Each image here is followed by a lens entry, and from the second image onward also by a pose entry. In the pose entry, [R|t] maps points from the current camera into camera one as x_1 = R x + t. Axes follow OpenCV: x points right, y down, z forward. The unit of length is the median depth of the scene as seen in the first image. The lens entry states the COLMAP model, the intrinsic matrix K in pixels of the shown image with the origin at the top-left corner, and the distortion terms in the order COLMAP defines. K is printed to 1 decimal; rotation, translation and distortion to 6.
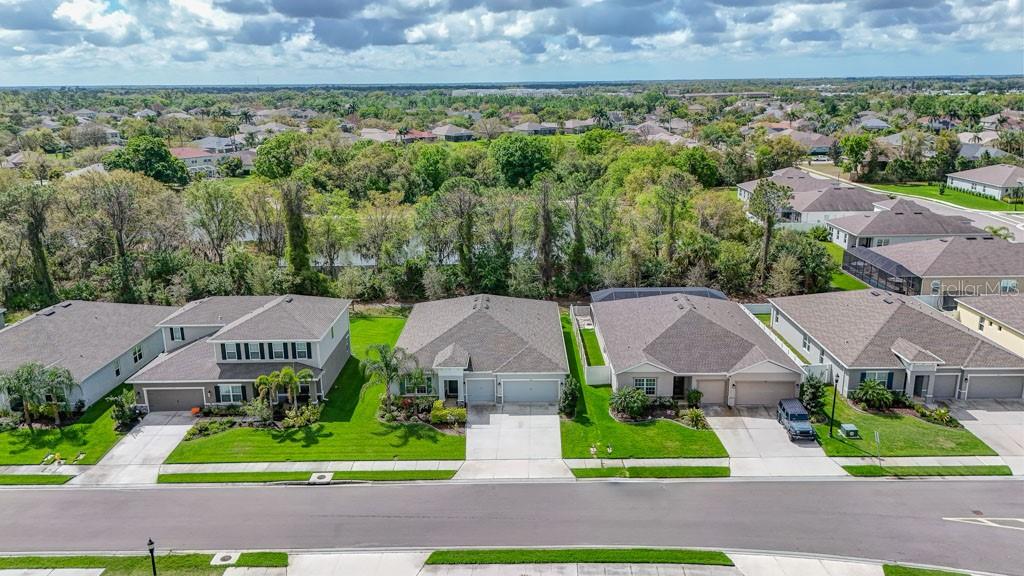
lens RADIAL K [[748.4, 0, 527.4], [0, 748.4, 288.4], [0, 0, 1]] dist [0.099582, -0.150582]
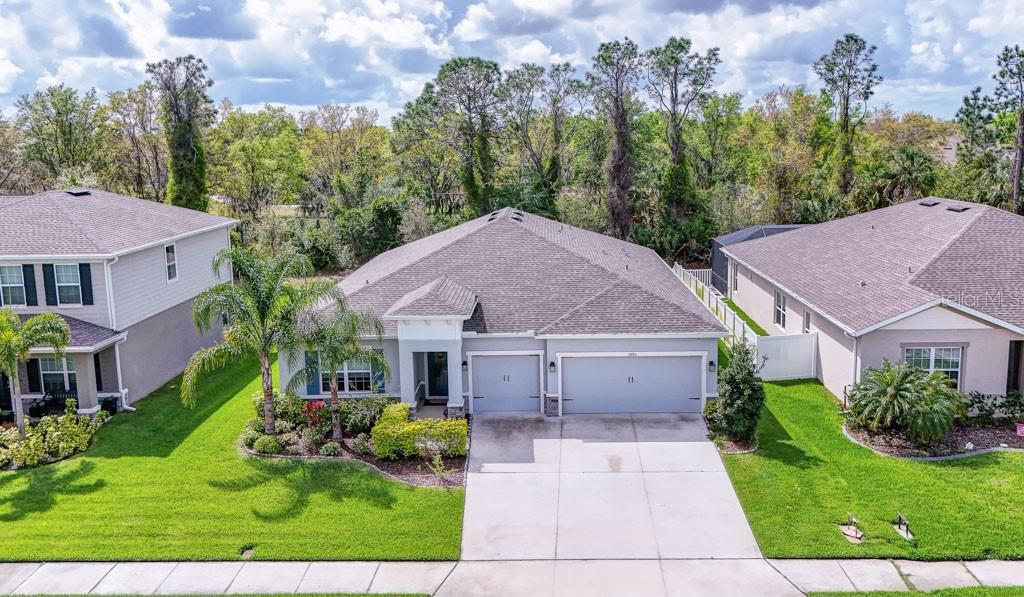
lens RADIAL K [[848.8, 0, 512.0], [0, 848.8, 298.5], [0, 0, 1]] dist [0.037008, -0.000276]
pose [[0.998501, -0.010018, -0.053816, -0.035034], [0.006071, 0.997312, -0.073014, 0.127875], [0.054403, 0.072578, 0.995878, 0.563269]]
